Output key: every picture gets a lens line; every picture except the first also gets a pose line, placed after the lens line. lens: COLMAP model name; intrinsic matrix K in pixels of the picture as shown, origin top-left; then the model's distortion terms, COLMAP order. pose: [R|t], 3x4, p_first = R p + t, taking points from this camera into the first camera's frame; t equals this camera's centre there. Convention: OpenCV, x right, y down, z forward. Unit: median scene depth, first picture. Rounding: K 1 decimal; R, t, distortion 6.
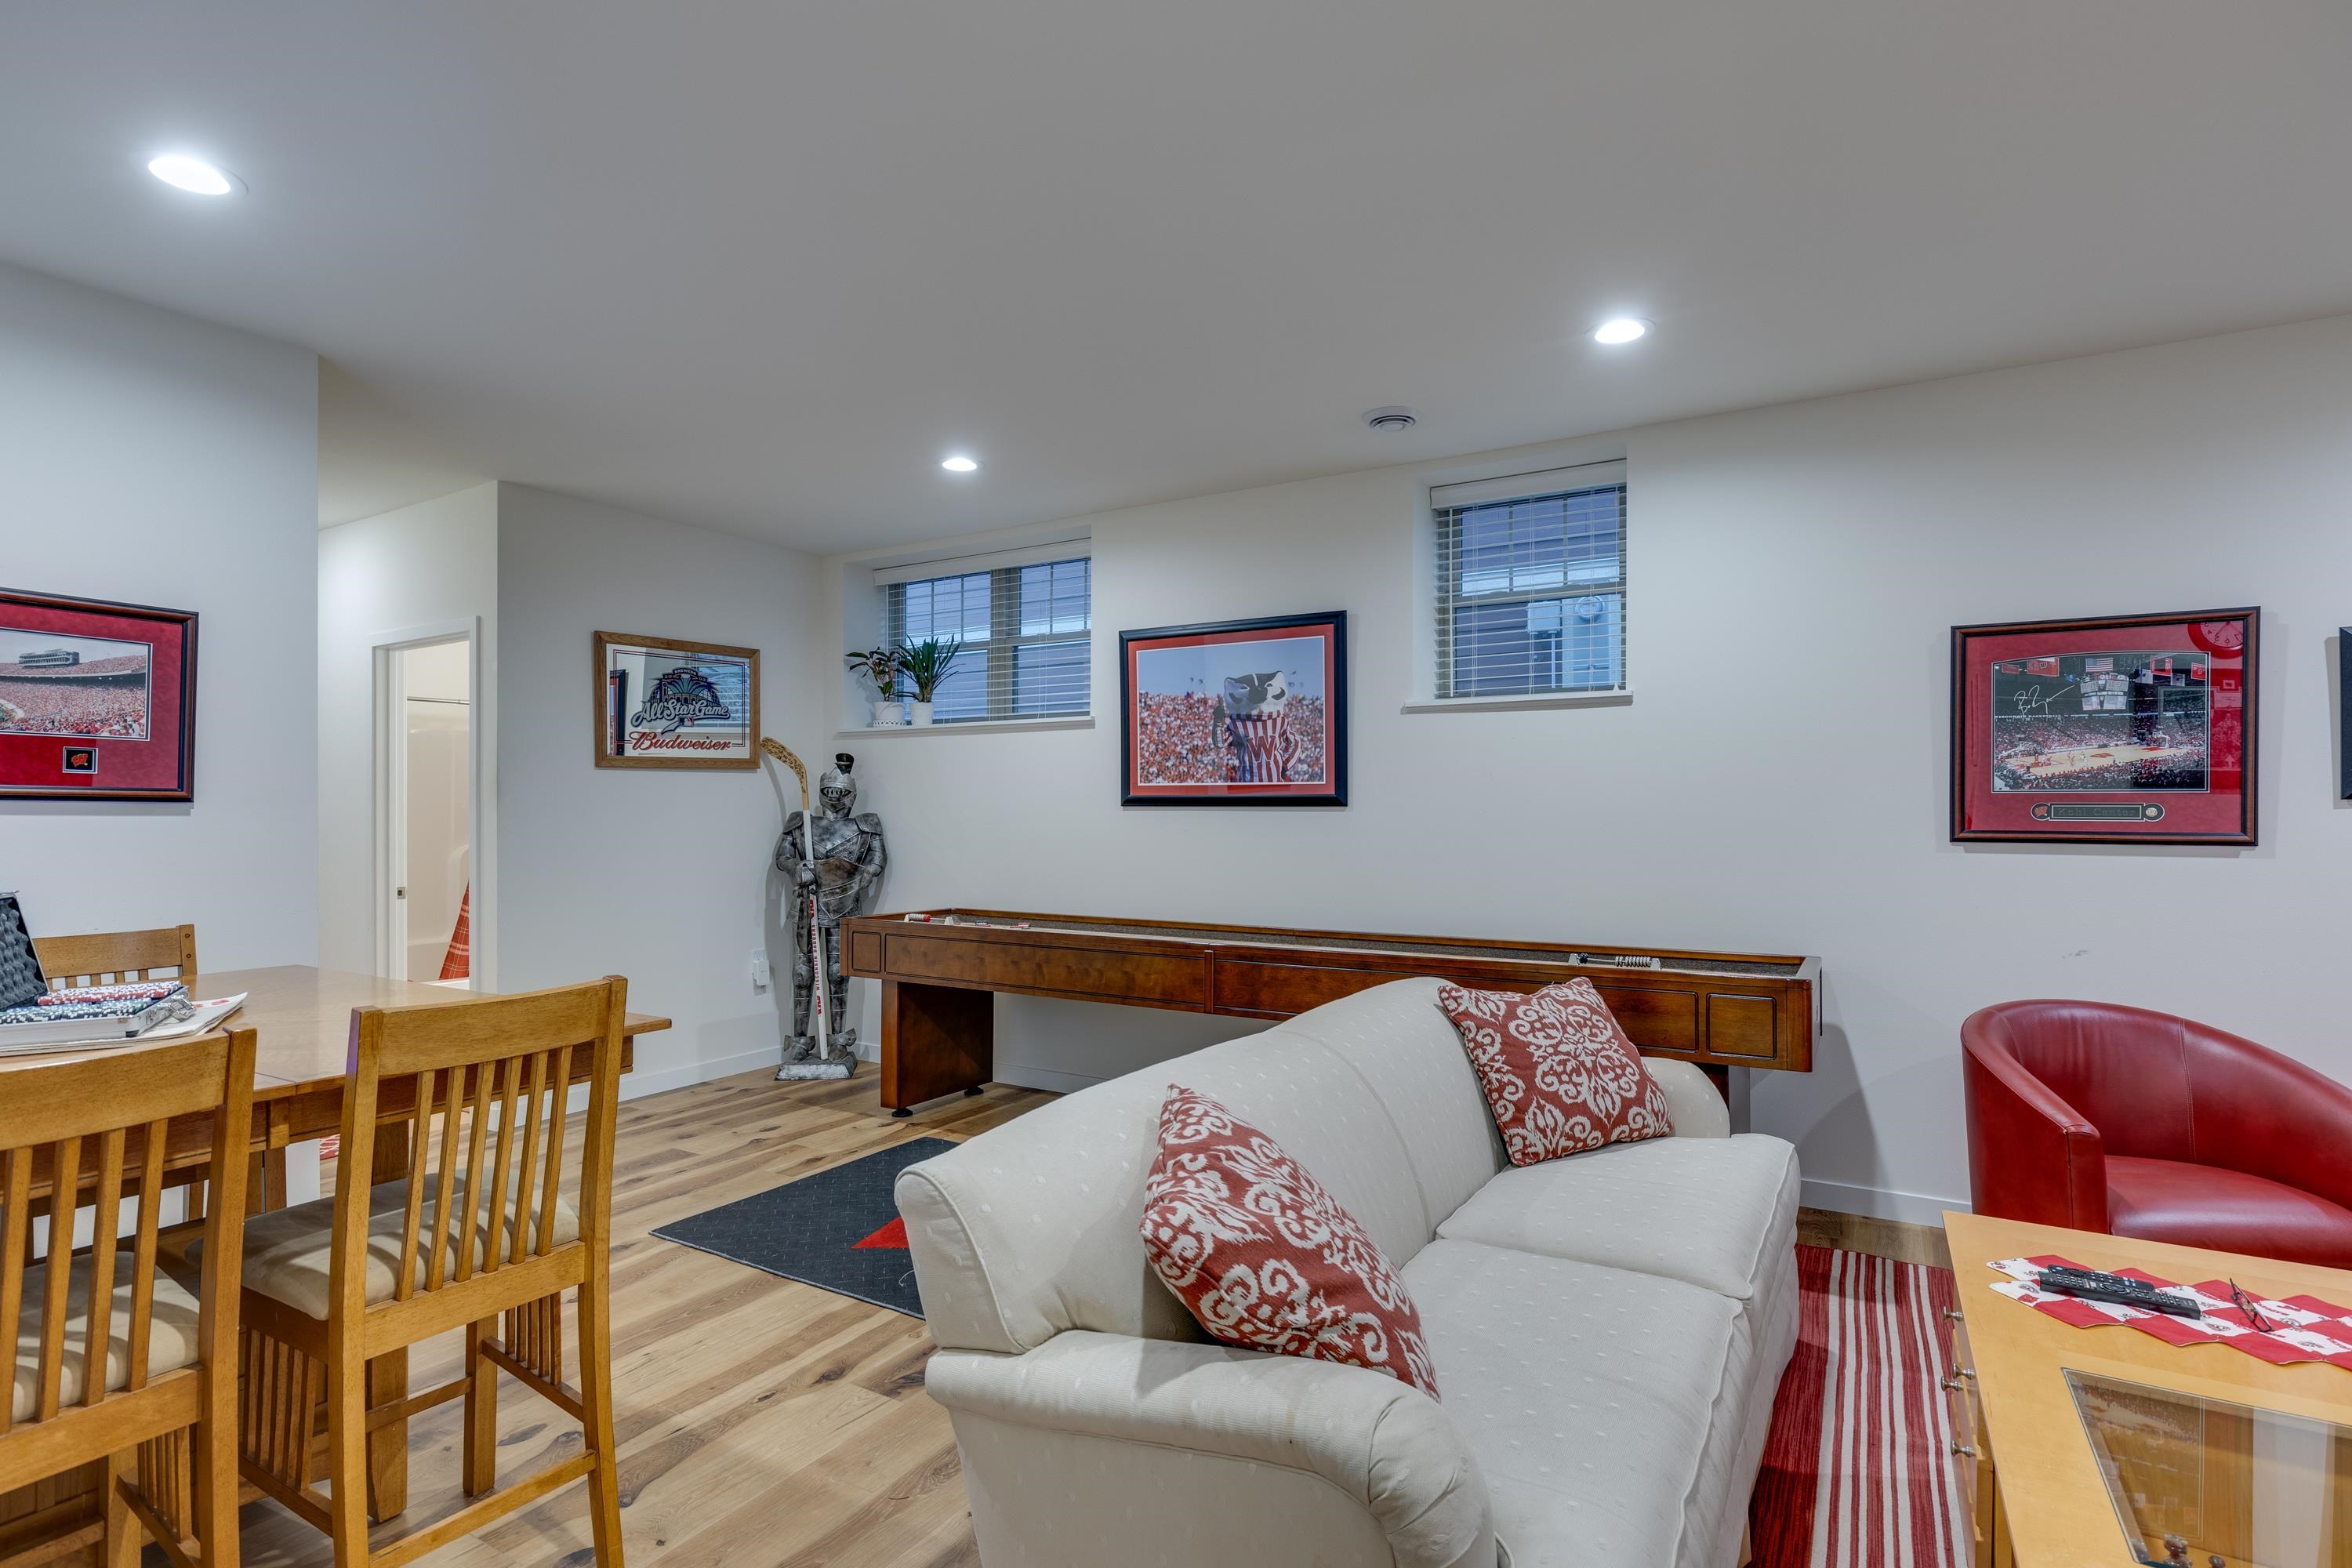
lens RADIAL K [[1132.6, 0, 1191.2], [0, 1132.6, 799.1], [0, 0, 1]] dist [-0.011159, 0.000973]
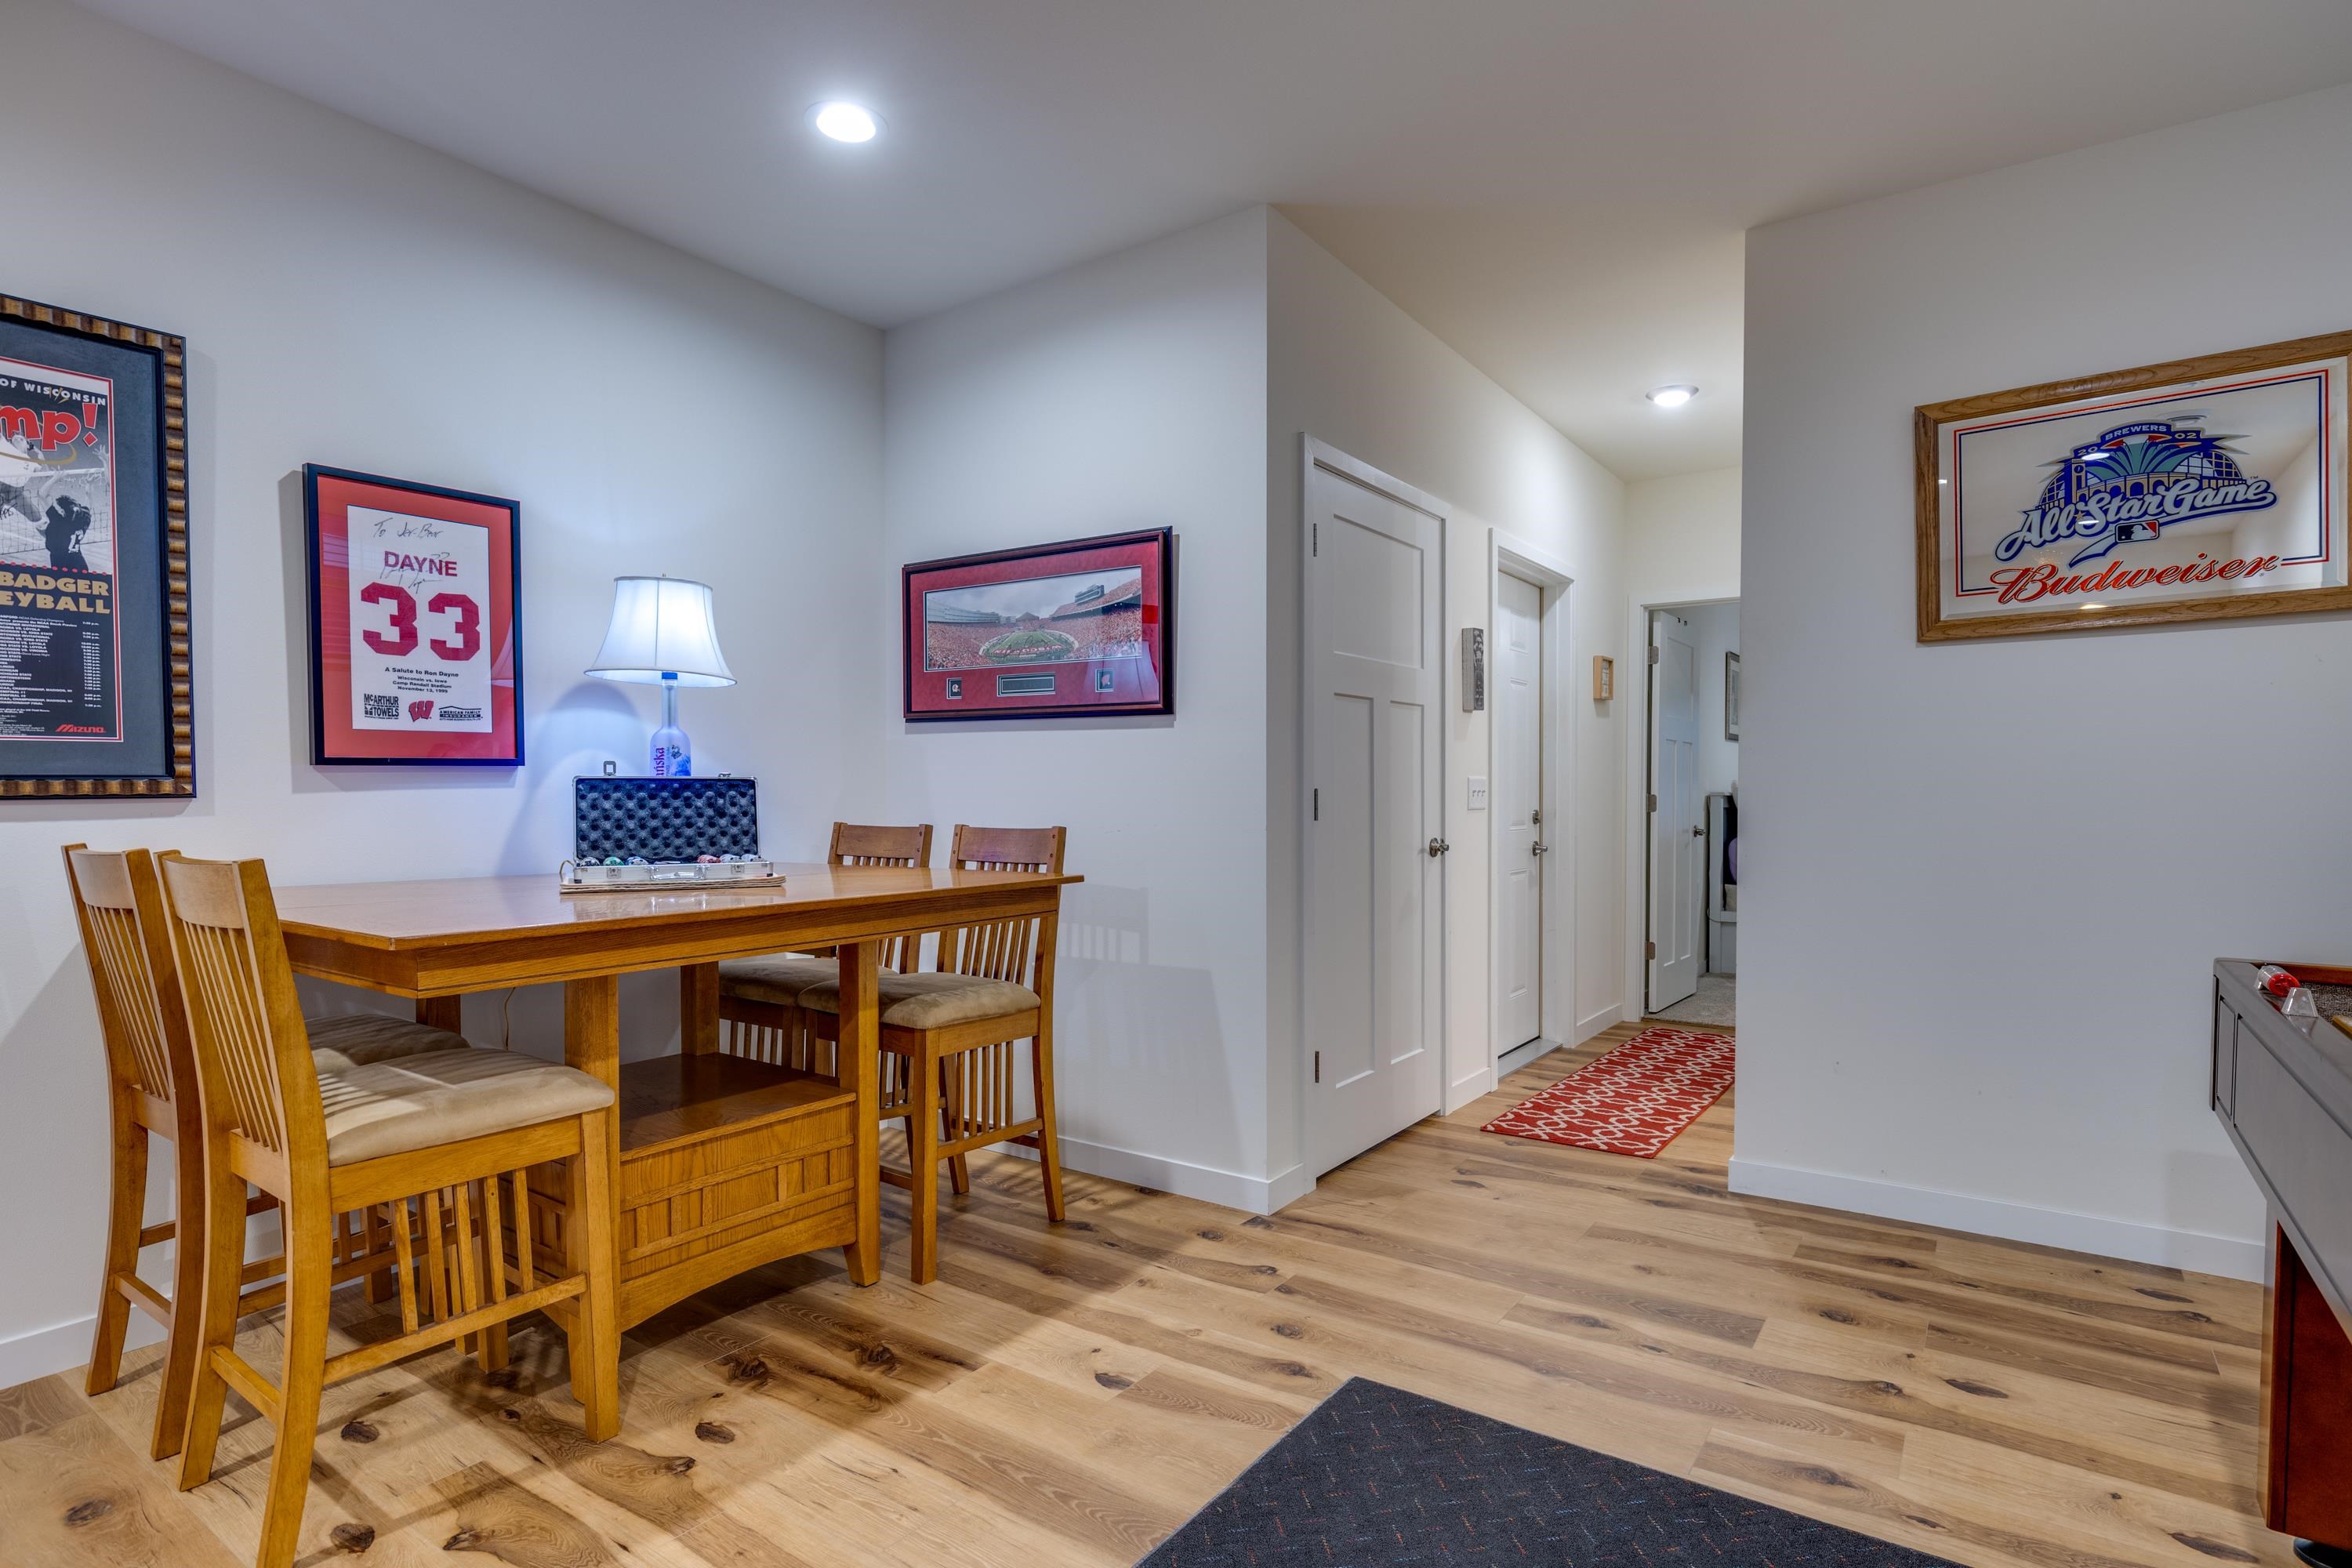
lens RADIAL K [[1201.9, 0, 1185.6], [0, 1201.9, 811.6], [0, 0, 1]] dist [0.000678, 0.000201]
pose [[-0.073845, 0.018806, -0.997092, 0.181874], [0.009932, 0.999786, 0.018121, 0.065313], [0.997220, -0.008565, -0.074016, 1.000435]]
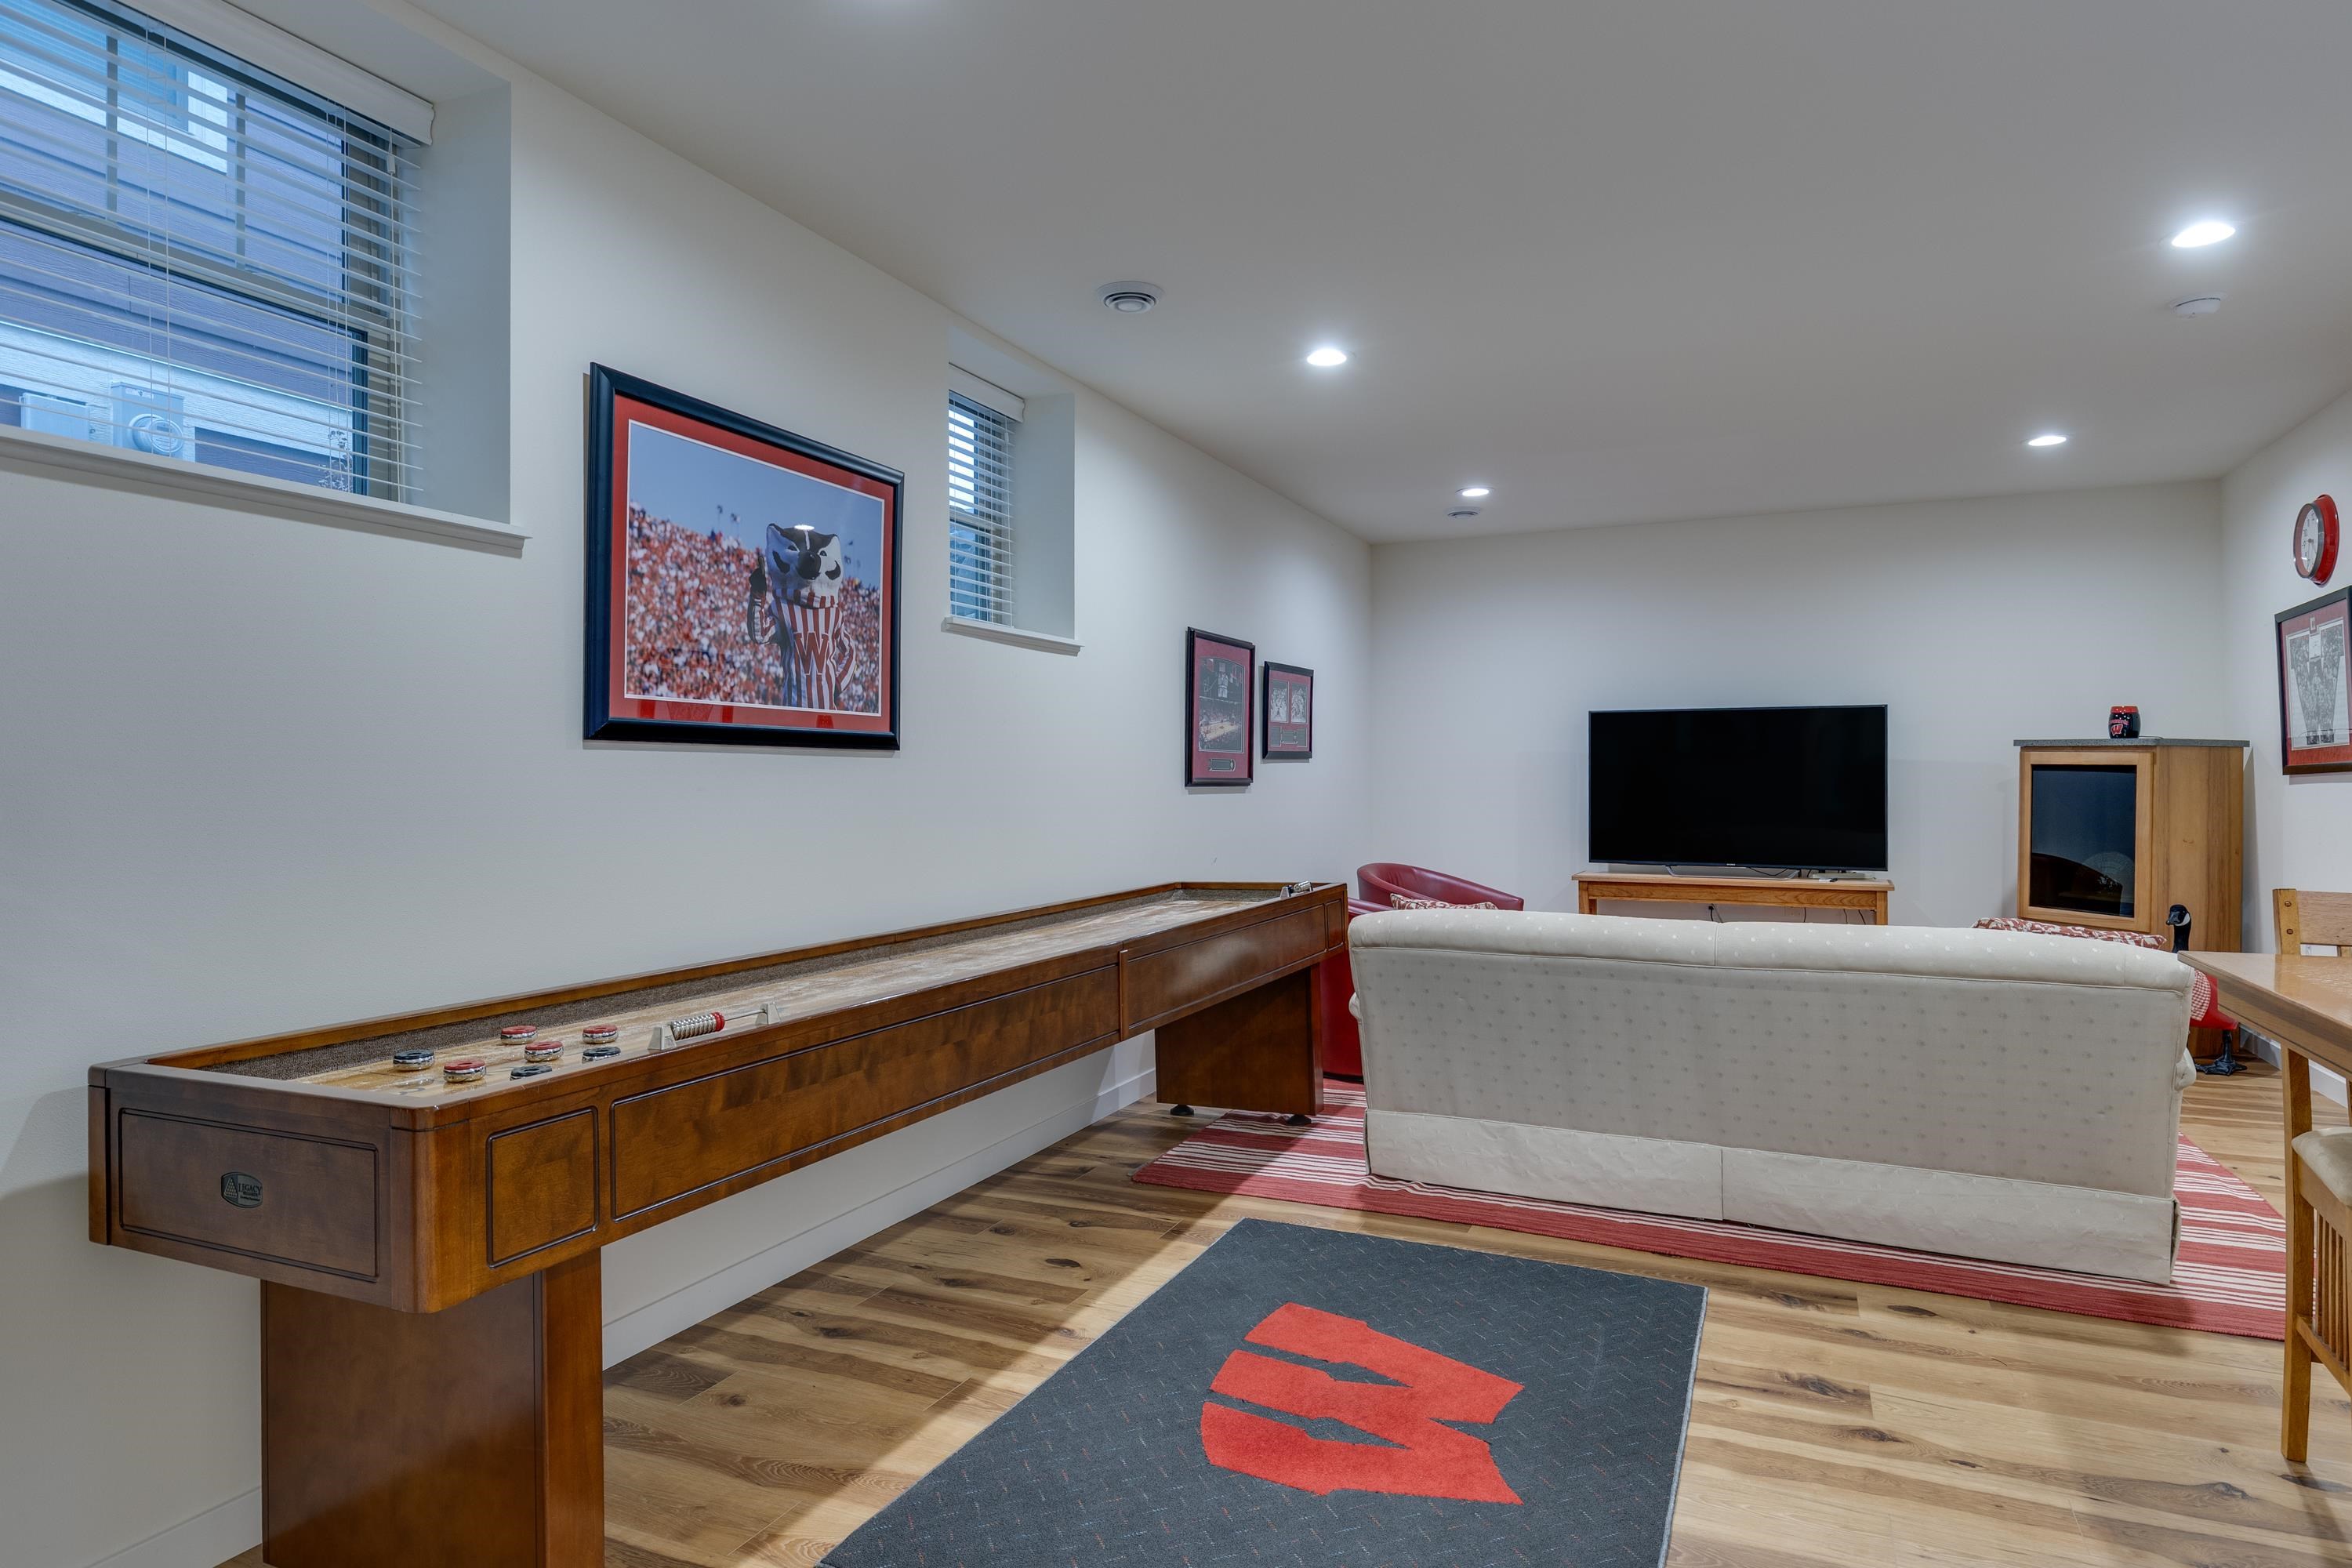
lens RADIAL K [[1340.2, 0, 1150.5], [0, 1340.2, 775.0], [0, 0, 1]] dist [0.000305, 0.000764]
pose [[-0.093141, 0.004779, 0.995641, -0.960457], [-0.003774, 0.999980, -0.005153, 0.034570], [-0.995646, -0.004237, -0.093121, 1.254698]]
